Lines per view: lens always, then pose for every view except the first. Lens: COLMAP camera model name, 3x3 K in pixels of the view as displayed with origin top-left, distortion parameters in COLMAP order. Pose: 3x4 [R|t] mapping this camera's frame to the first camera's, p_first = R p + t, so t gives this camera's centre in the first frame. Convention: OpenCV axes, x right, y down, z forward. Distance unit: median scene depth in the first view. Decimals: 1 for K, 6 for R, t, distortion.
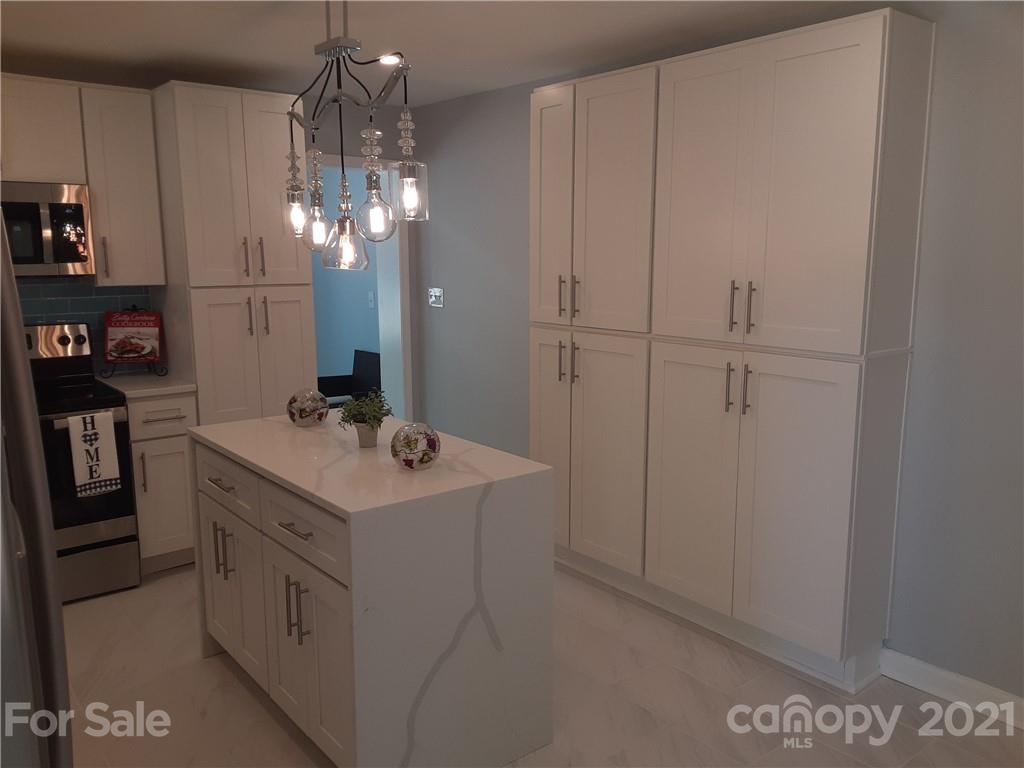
lens RADIAL K [[827.9, 0, 530.9], [0, 827.9, 394.7], [0, 0, 1]] dist [0.080729, -0.076469]
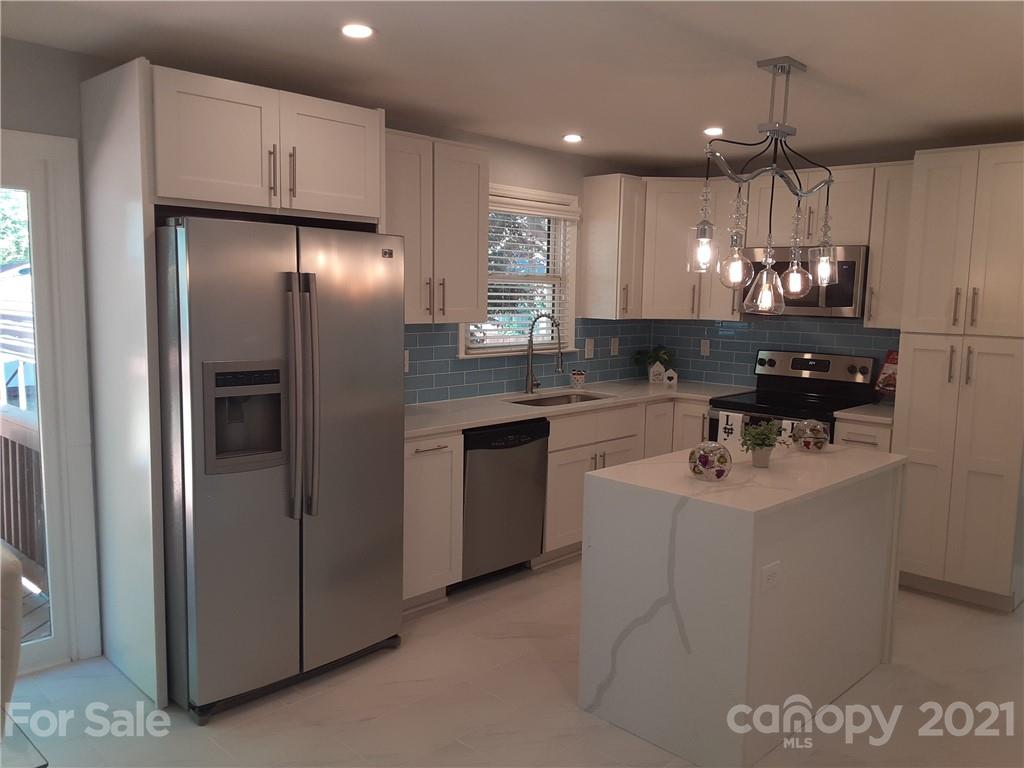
lens RADIAL K [[827.9, 0, 512.9], [0, 827.9, 382.4], [0, 0, 1]] dist [0.080729, -0.076469]
pose [[0.102402, 0.120272, -0.987445, 0.684932], [-0.195310, 0.975773, 0.098596, -0.075727], [0.975381, 0.182762, 0.123411, 0.391430]]
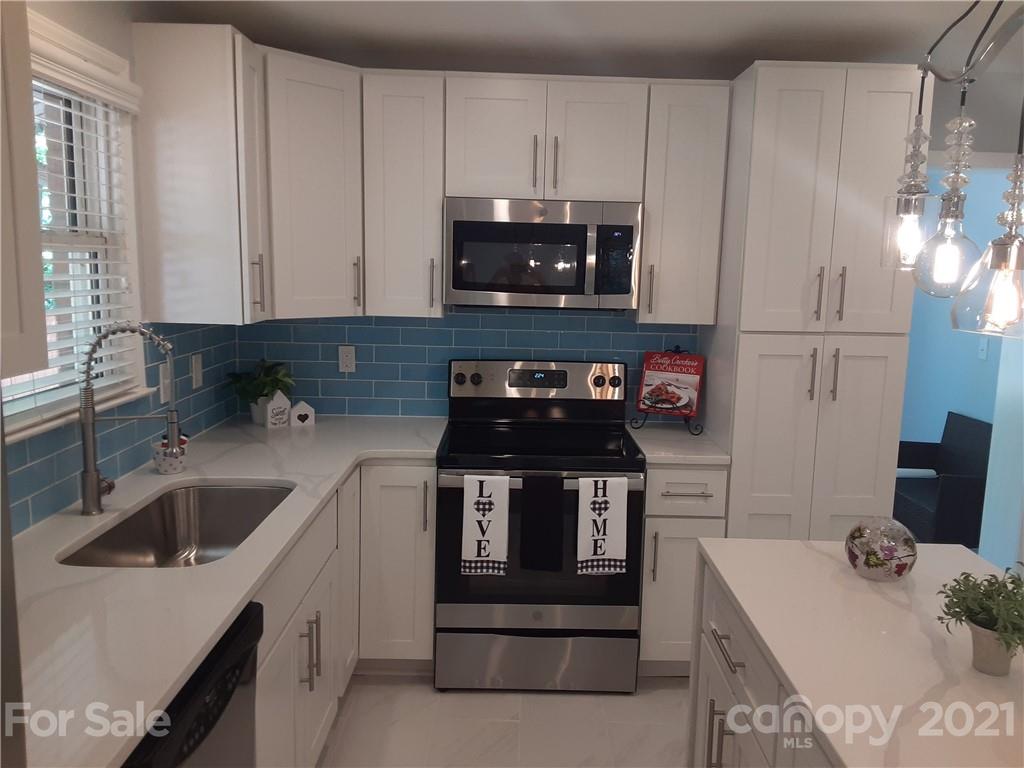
lens RADIAL K [[827.9, 0, 529.0], [0, 827.9, 384.7], [0, 0, 1]] dist [0.080729, -0.076469]
pose [[0.784735, 0.110814, -0.609846, -0.093150], [-0.134822, 0.990848, 0.006559, -0.061497], [0.604991, 0.077074, 0.792493, 0.298457]]
